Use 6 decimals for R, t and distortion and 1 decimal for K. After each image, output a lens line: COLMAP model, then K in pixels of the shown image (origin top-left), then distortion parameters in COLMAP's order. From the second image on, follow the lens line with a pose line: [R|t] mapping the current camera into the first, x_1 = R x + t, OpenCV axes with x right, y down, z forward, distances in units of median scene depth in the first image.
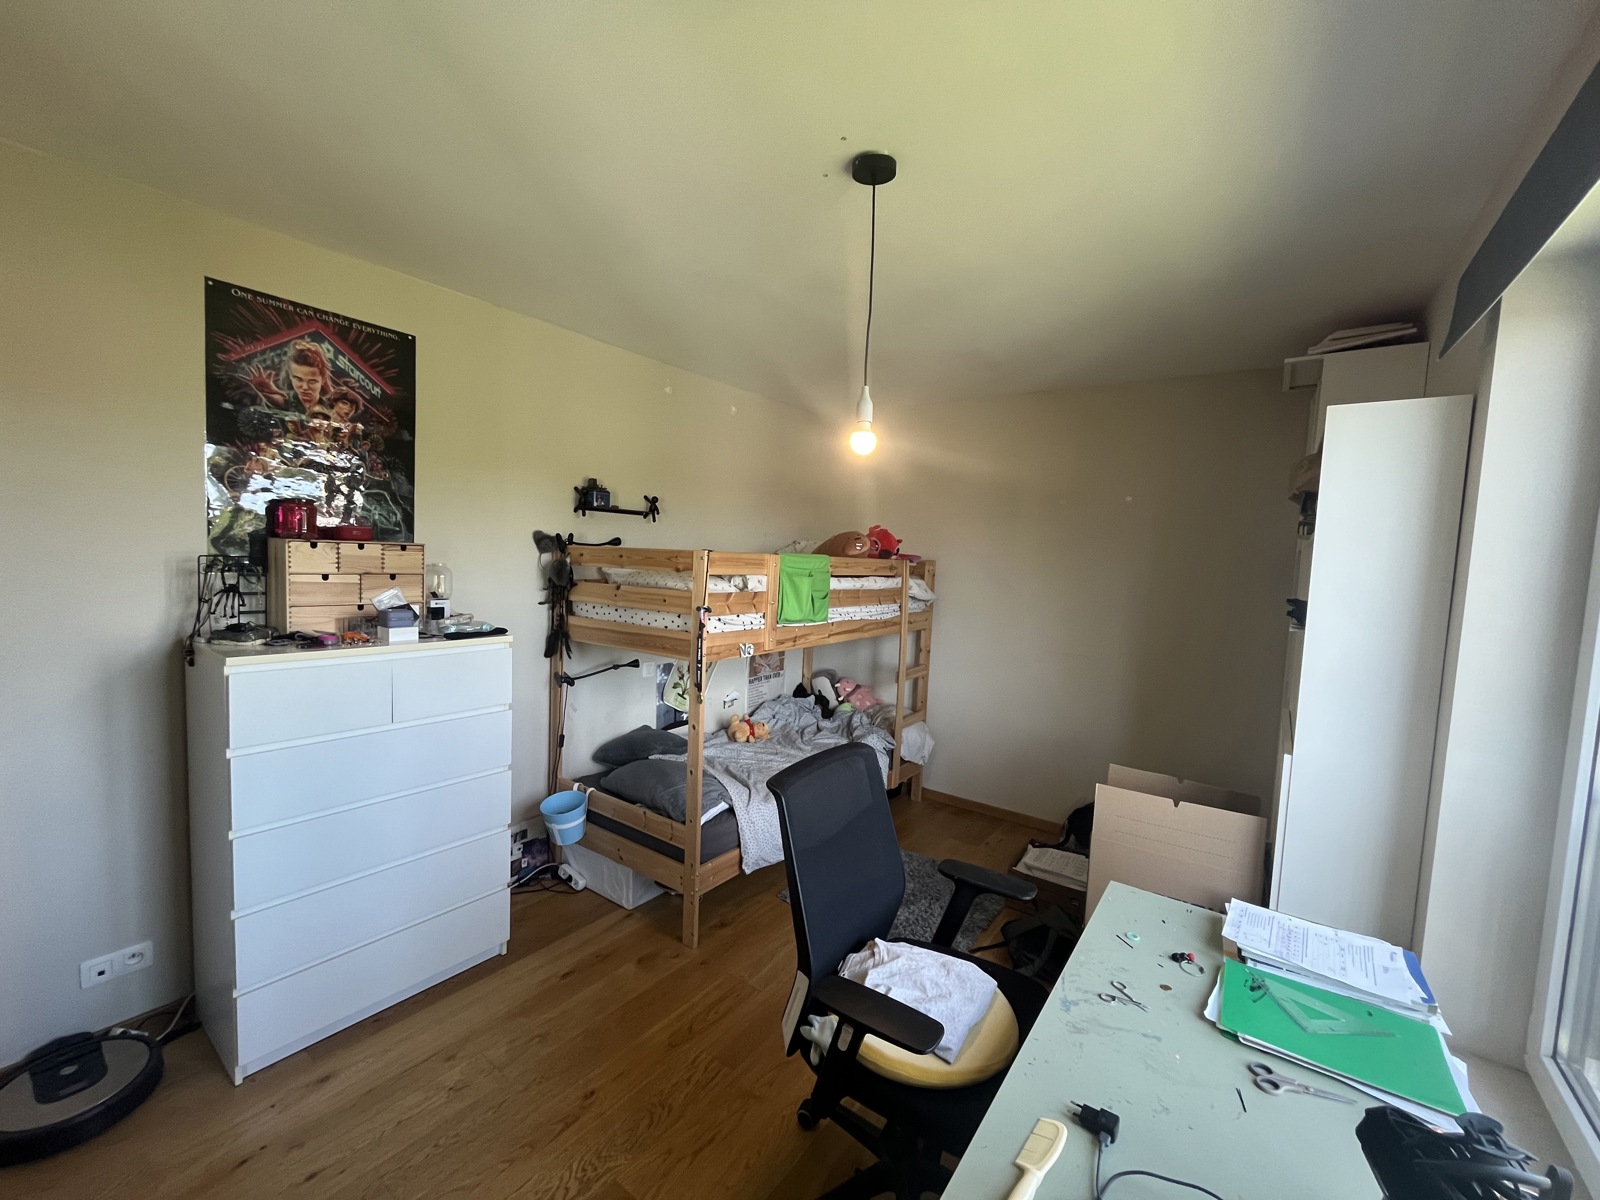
lens RADIAL K [[646.9, 0, 800.0], [0, 646.9, 600.0], [0, 0, 1]] dist [-0.002112, 0.000069]
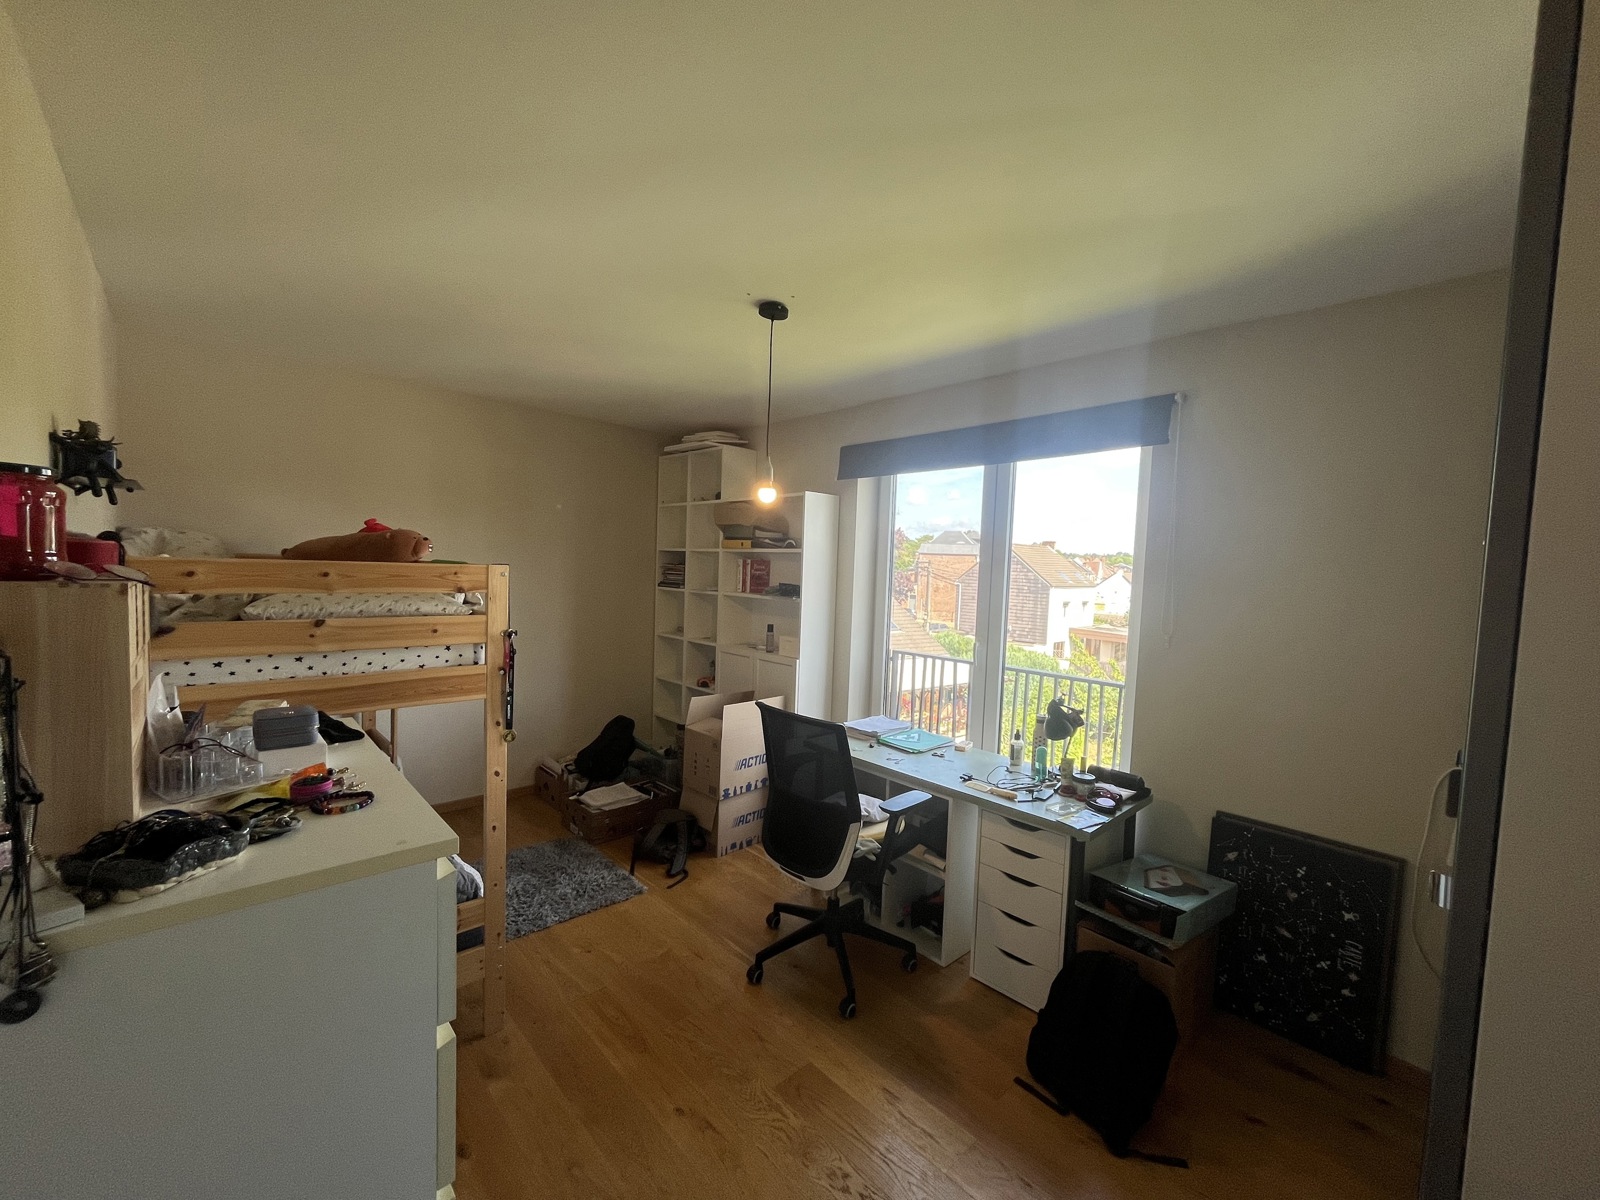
lens RADIAL K [[646.9, 0, 800.0], [0, 646.9, 600.0], [0, 0, 1]] dist [-0.002112, 0.000069]
pose [[0.175686, -0.086430, 0.980645, -0.852808], [0.038892, 0.995970, 0.080814, -0.077879], [-0.983678, 0.023941, 0.178339, 0.429303]]
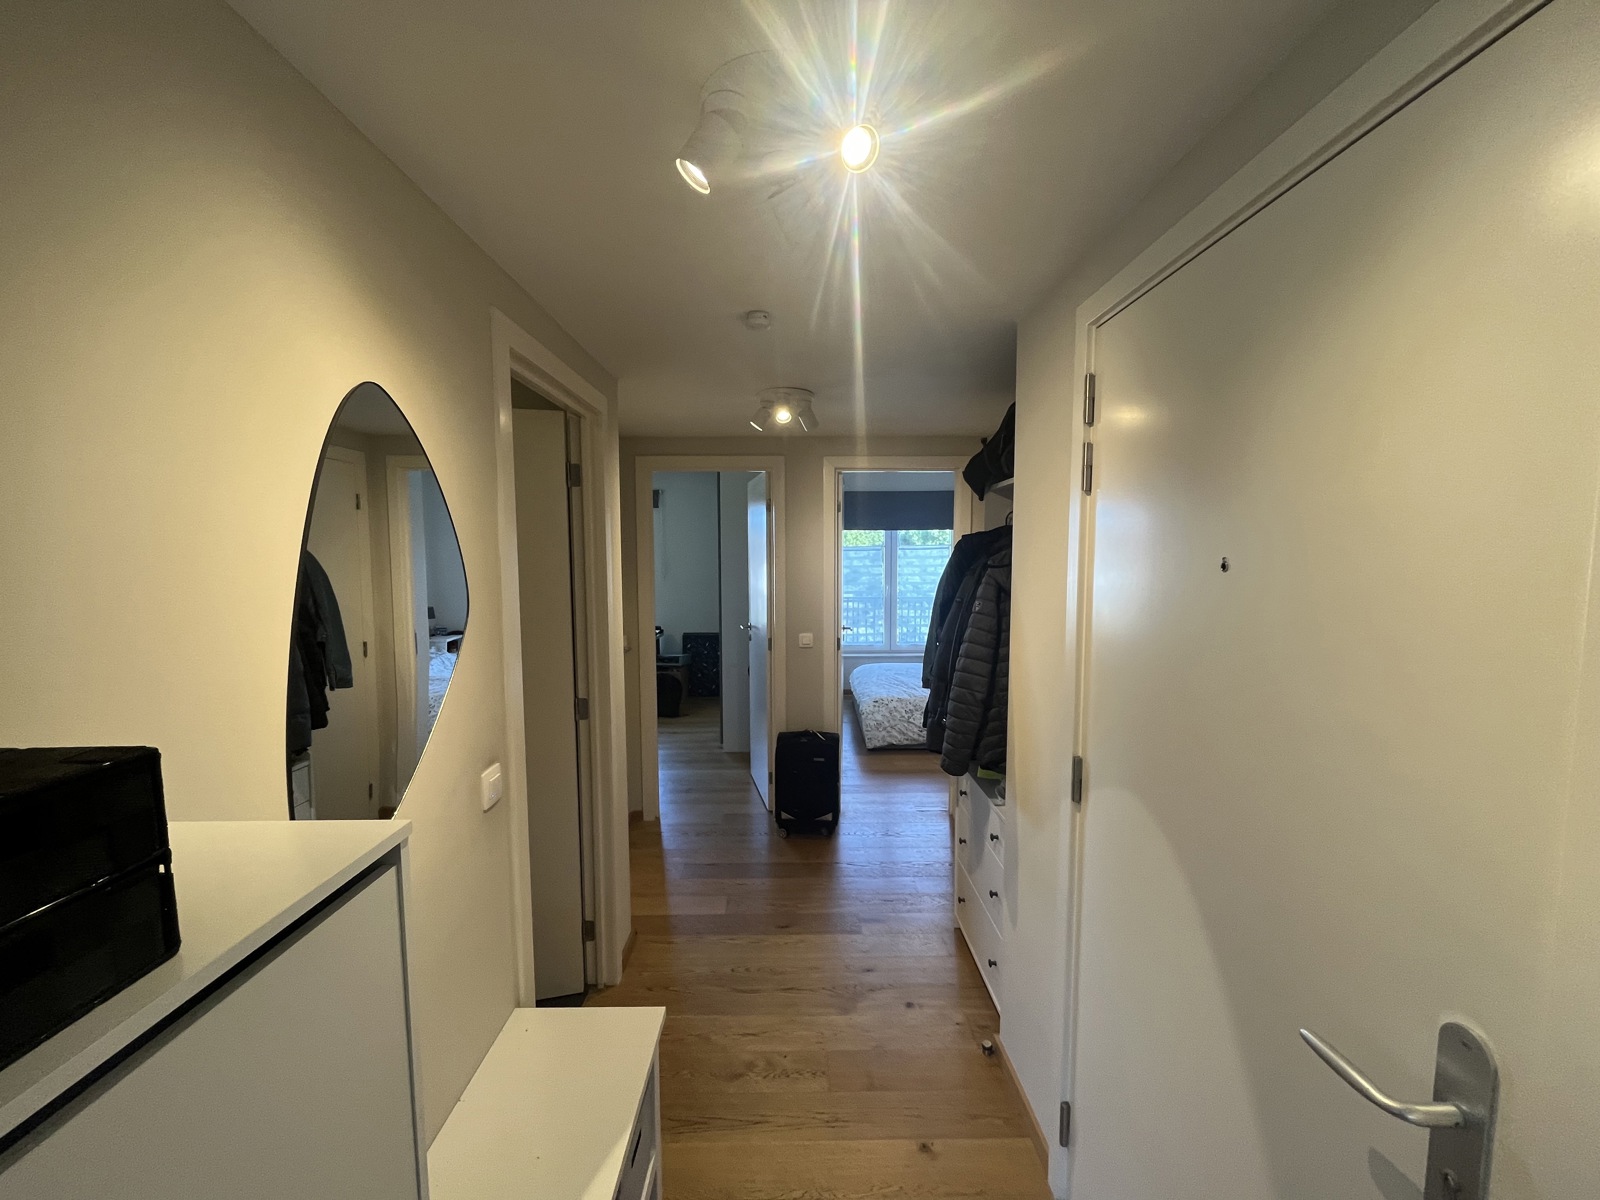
lens RADIAL K [[646.9, 0, 800.0], [0, 646.9, 600.0], [0, 0, 1]] dist [-0.002112, 0.000069]
pose [[-0.599888, -0.100828, 0.793705, -3.348953], [0.036695, 0.987516, 0.153182, -0.320238], [-0.799242, 0.121017, -0.588700, 1.763171]]
